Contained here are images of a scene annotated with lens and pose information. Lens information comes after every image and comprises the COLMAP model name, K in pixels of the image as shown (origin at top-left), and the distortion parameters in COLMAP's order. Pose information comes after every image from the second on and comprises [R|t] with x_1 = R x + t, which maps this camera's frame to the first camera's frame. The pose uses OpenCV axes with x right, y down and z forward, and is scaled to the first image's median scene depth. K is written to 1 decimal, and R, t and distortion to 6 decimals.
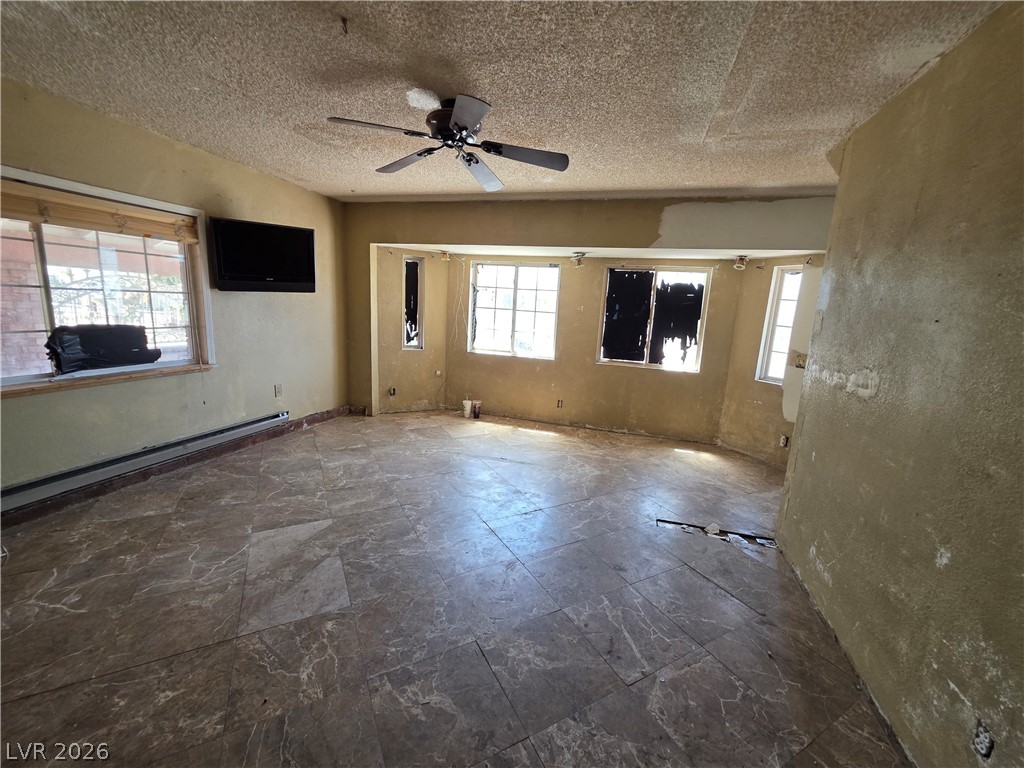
lens RADIAL K [[410.7, 0, 512.7], [0, 410.7, 384.6], [0, 0, 1]] dist [0.001607, 0.000442]
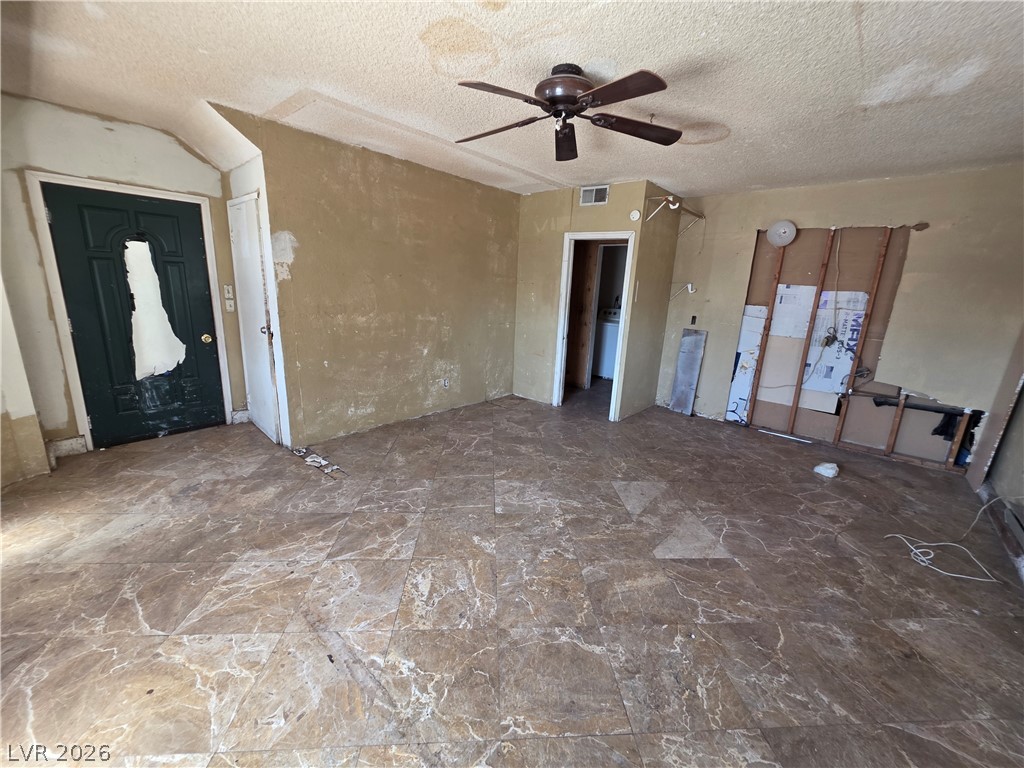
lens RADIAL K [[410.7, 0, 510.7], [0, 410.7, 381.4], [0, 0, 1]] dist [0.001607, 0.000442]
pose [[-0.898276, -0.196822, 0.392888, -0.467961], [-0.016105, 0.908228, 0.418166, -0.392438], [-0.439136, 0.369301, -0.819010, 1.844059]]
